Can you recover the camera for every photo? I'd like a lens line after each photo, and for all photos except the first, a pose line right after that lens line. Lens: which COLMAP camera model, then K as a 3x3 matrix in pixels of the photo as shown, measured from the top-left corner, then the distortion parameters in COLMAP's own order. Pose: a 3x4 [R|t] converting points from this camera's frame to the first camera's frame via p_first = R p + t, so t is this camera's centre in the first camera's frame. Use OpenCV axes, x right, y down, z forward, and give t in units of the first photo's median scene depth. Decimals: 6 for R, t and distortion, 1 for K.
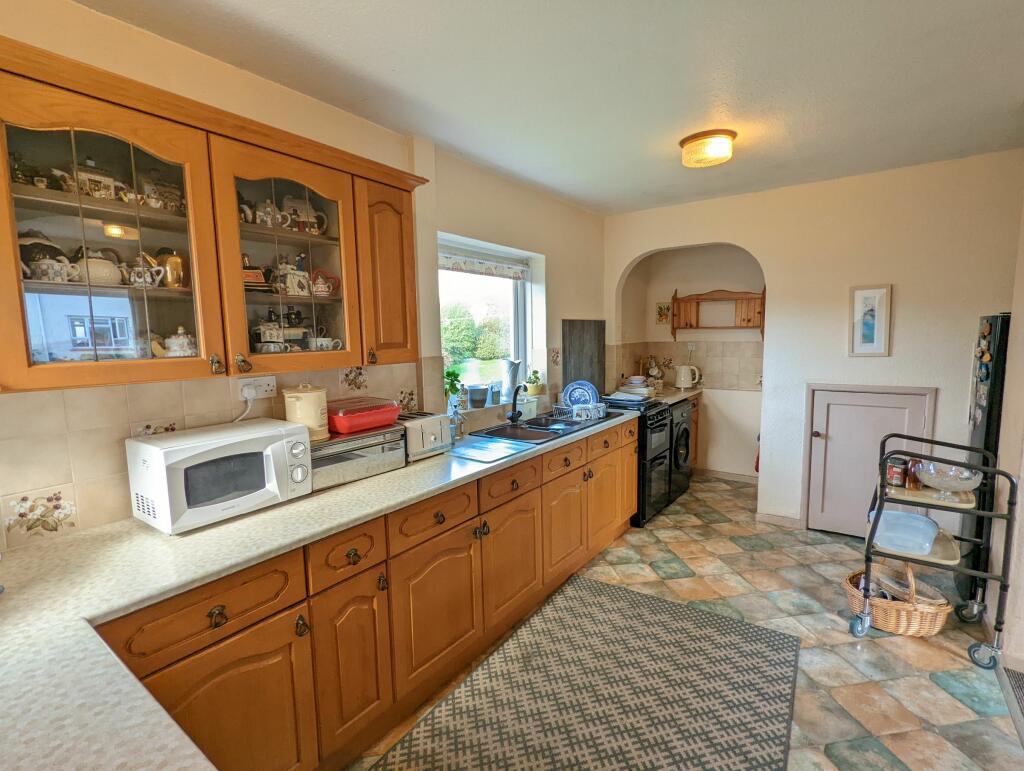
lens RADIAL K [[485.7, 0, 513.1], [0, 485.7, 391.5], [0, 0, 1]] dist [0.005311, -0.000103]
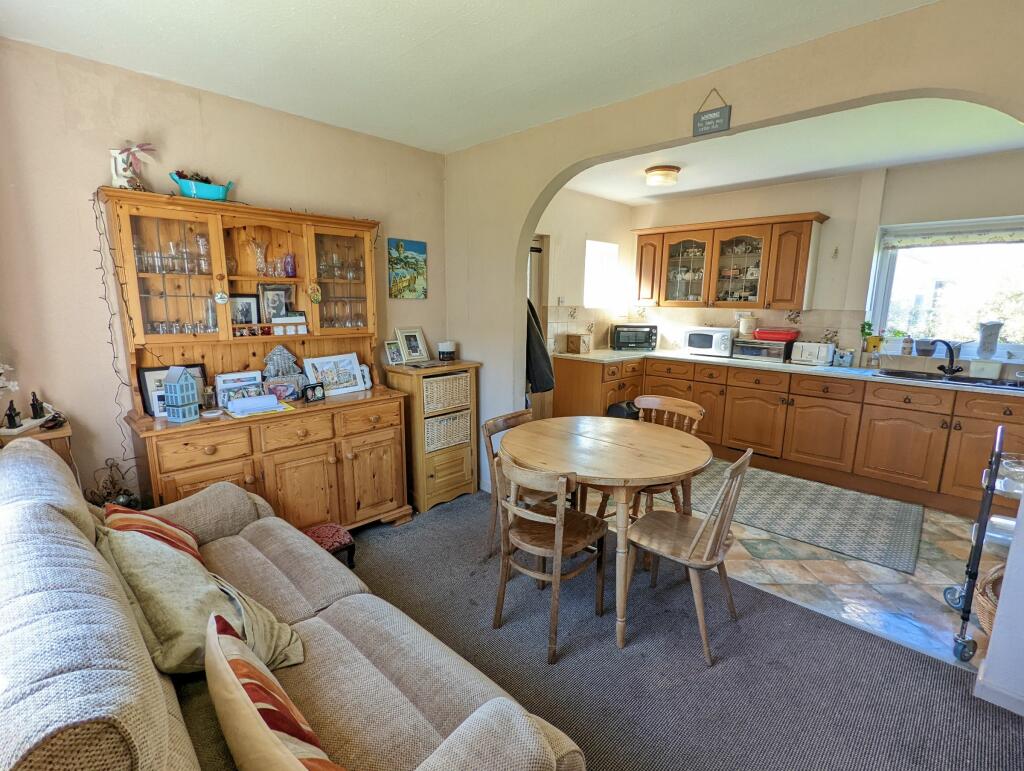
lens RADIAL K [[485.7, 0, 511.6], [0, 485.7, 386.1], [0, 0, 1]] dist [0.005311, -0.000103]
pose [[-0.151496, 0.201316, -0.967740, 1.881735], [-0.121566, 0.967813, 0.220362, -0.056202], [0.980954, 0.151028, -0.122147, 0.173158]]
